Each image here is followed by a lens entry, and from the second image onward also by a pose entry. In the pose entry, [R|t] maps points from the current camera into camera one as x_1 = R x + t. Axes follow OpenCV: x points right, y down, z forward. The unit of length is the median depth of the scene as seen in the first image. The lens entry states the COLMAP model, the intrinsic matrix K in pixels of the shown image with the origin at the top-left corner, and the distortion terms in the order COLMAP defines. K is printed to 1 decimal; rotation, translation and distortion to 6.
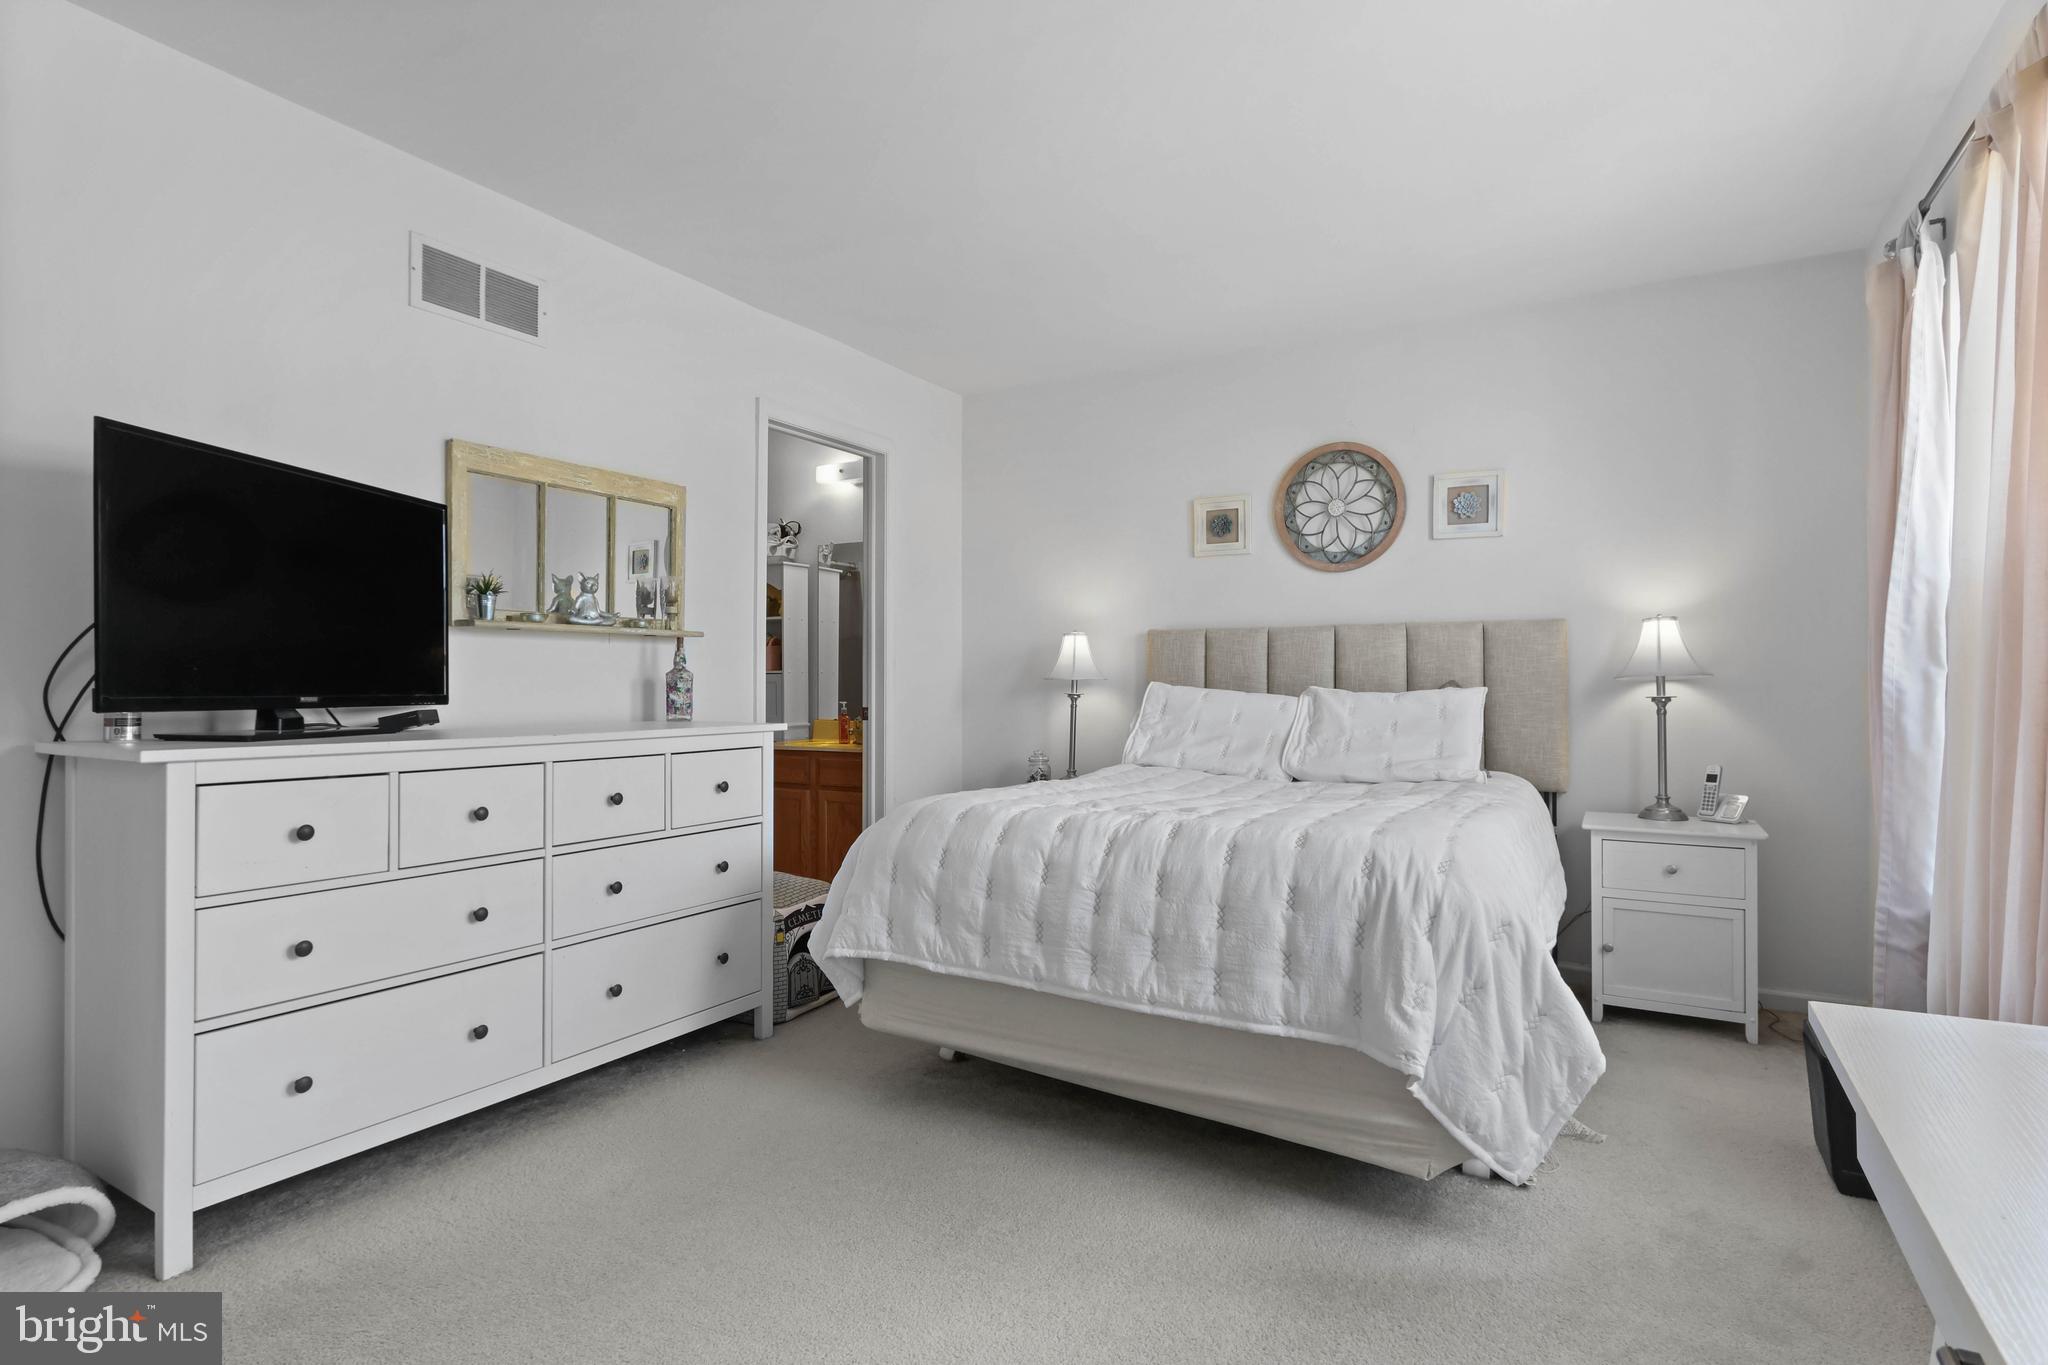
lens RADIAL K [[1043.7, 0, 1038.2], [0, 1043.7, 678.9], [0, 0, 1]] dist [-0.006109, 0.000878]
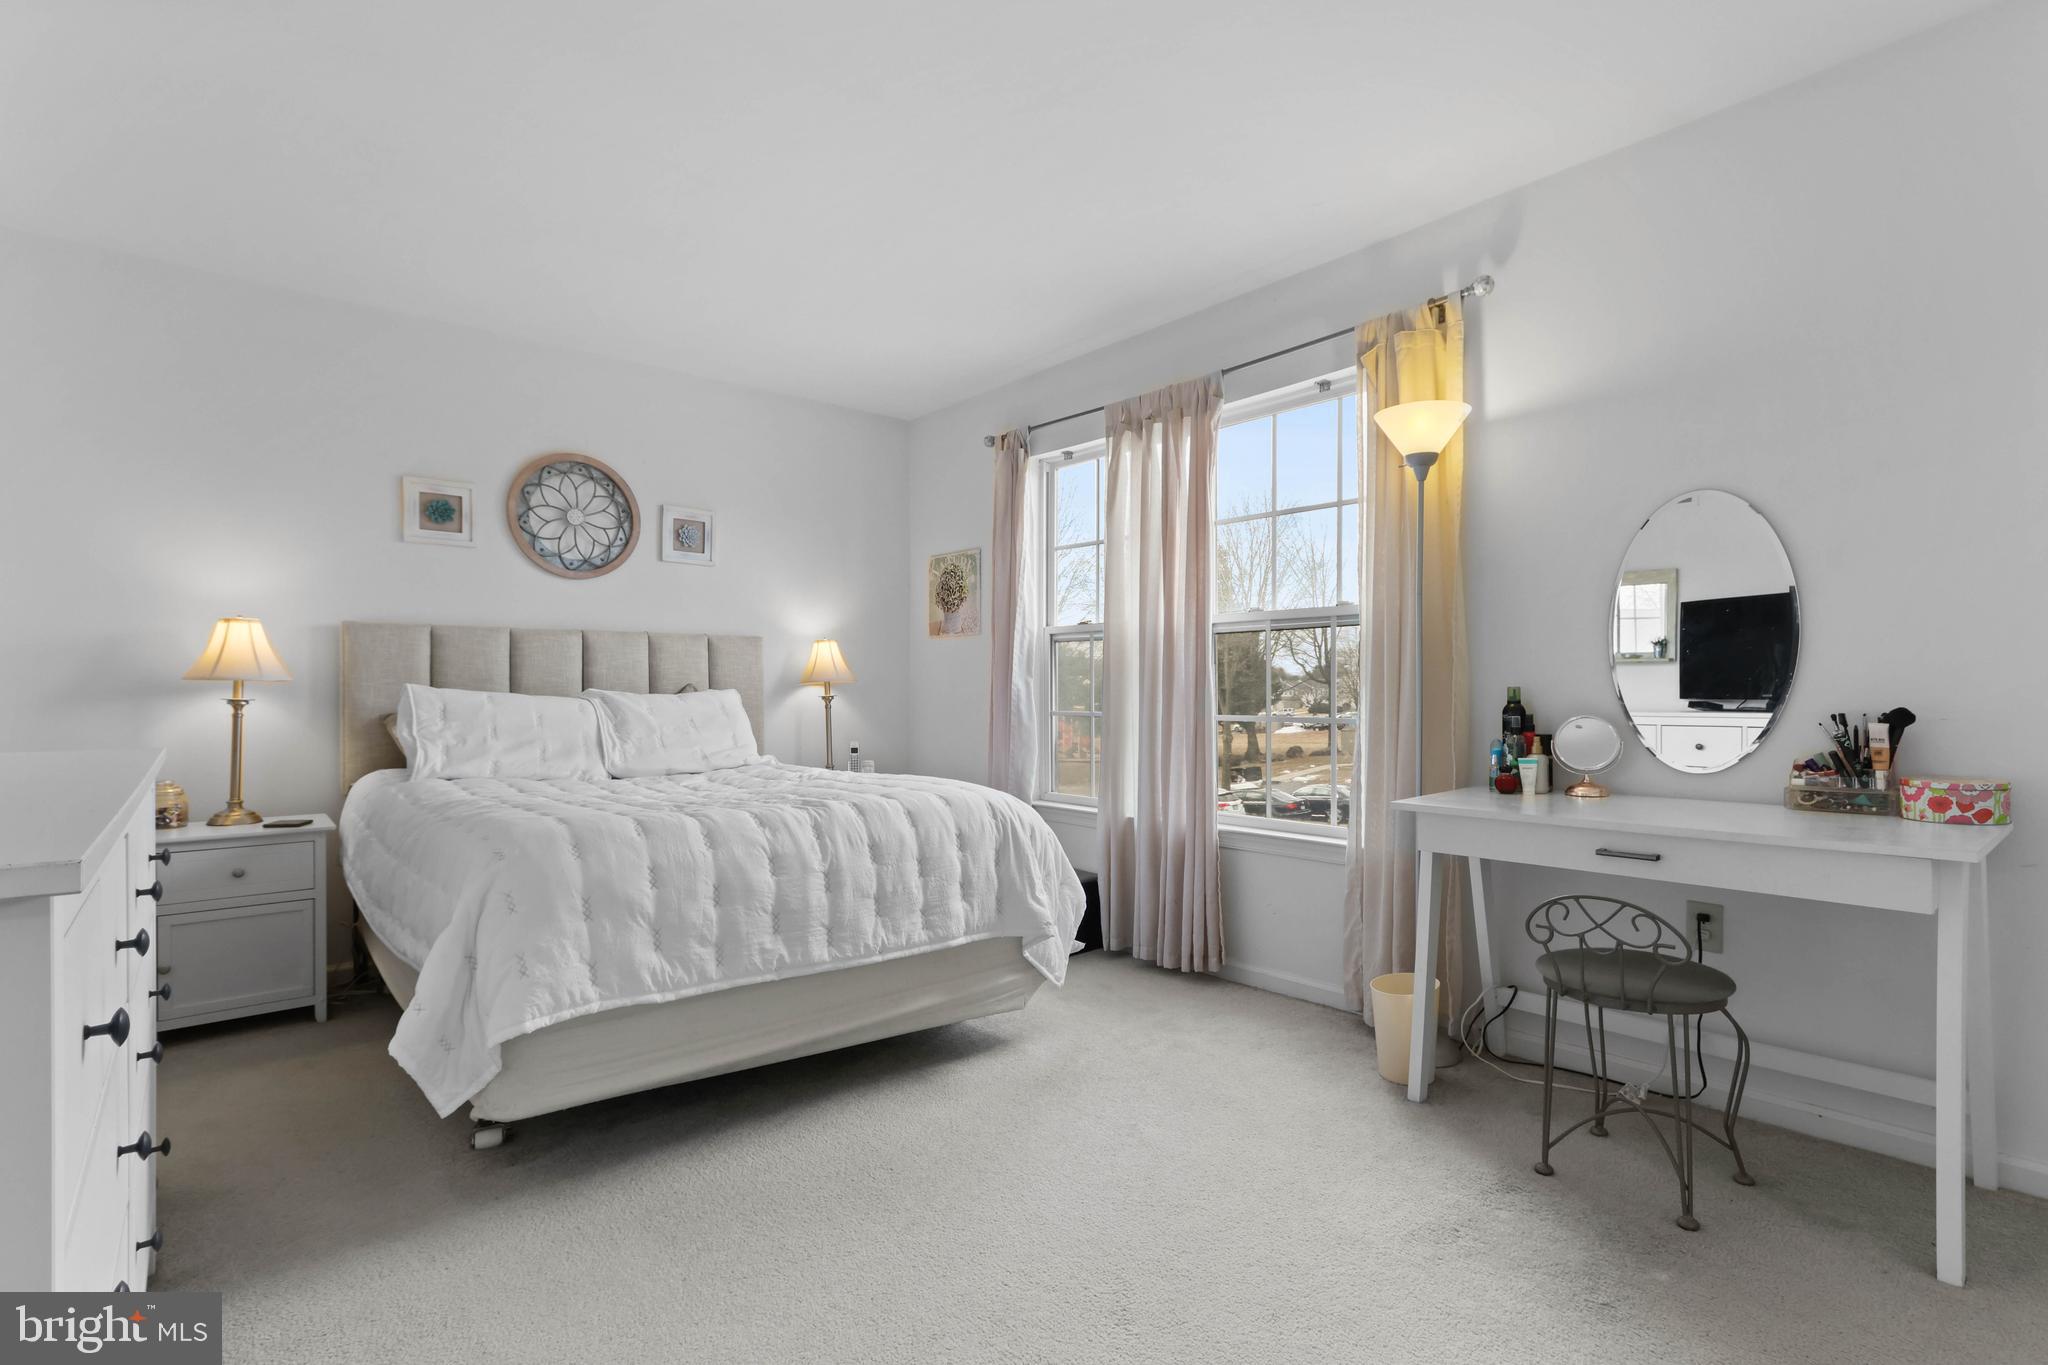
lens RADIAL K [[949.3, 0, 1034.2], [0, 949.3, 701.3], [0, 0, 1]] dist [0.000404, 0.003696]
pose [[0.345179, -0.011996, 0.938460, -0.694499], [-0.003623, 0.999894, 0.014114, 0.006578], [-0.938530, -0.008272, 0.345099, 0.381067]]
